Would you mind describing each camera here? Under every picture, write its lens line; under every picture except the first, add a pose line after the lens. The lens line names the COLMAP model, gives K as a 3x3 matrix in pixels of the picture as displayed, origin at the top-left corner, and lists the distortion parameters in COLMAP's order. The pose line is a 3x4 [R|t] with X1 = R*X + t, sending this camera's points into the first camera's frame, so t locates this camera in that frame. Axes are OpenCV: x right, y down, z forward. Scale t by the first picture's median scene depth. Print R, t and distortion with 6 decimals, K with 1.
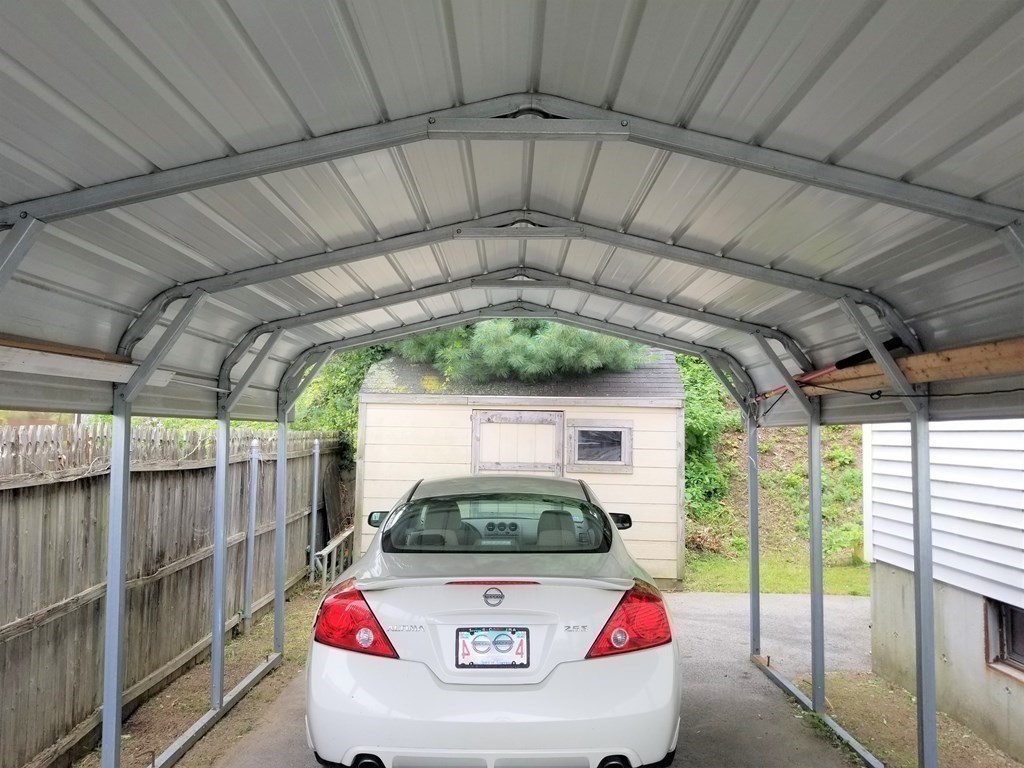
lens RADIAL K [[801.9, 0, 510.6], [0, 801.9, 381.8], [0, 0, 1]] dist [0.030240, -0.048573]
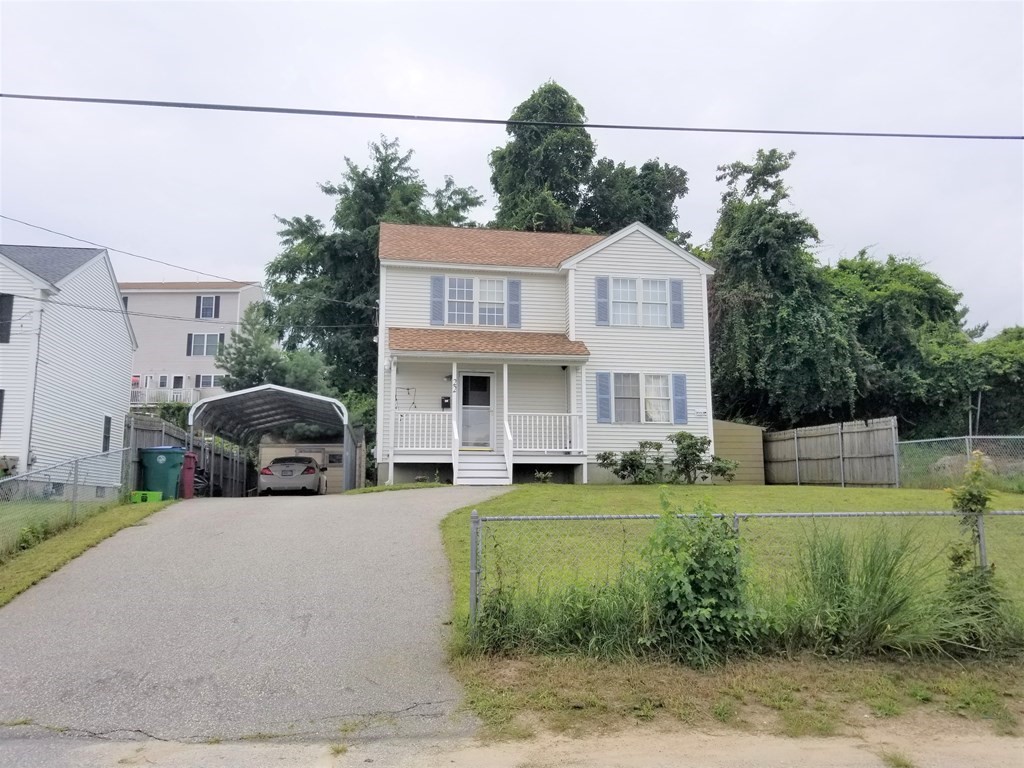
lens RADIAL K [[801.9, 0, 512.1], [0, 801.9, 386.9], [0, 0, 1]] dist [0.030240, -0.048573]
pose [[0.987381, -0.001933, 0.158353, 0.305925], [0.016264, 0.995876, -0.089260, 0.091639], [-0.157528, 0.090709, 0.983340, -2.382631]]
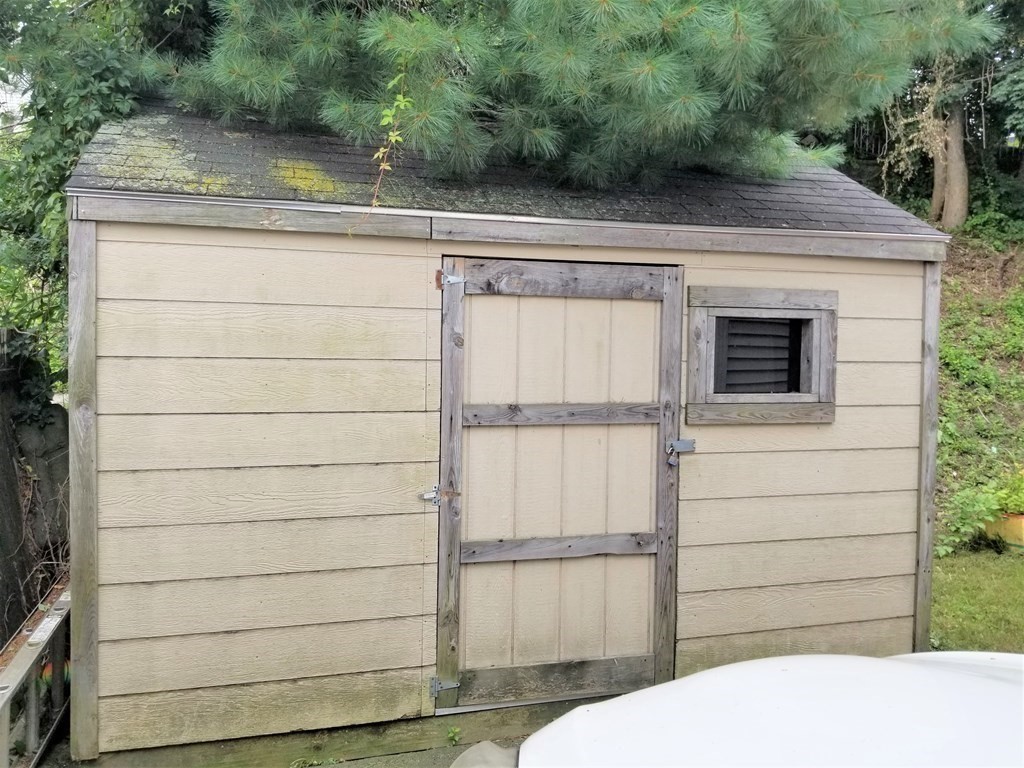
lens RADIAL K [[801.9, 0, 519.1], [0, 801.9, 380.5], [0, 0, 1]] dist [0.030240, -0.048573]
pose [[0.945038, -0.021578, 0.326246, -0.130344], [-0.016979, 0.993235, 0.114875, 0.048132], [-0.326518, -0.114101, 0.938279, 0.662412]]
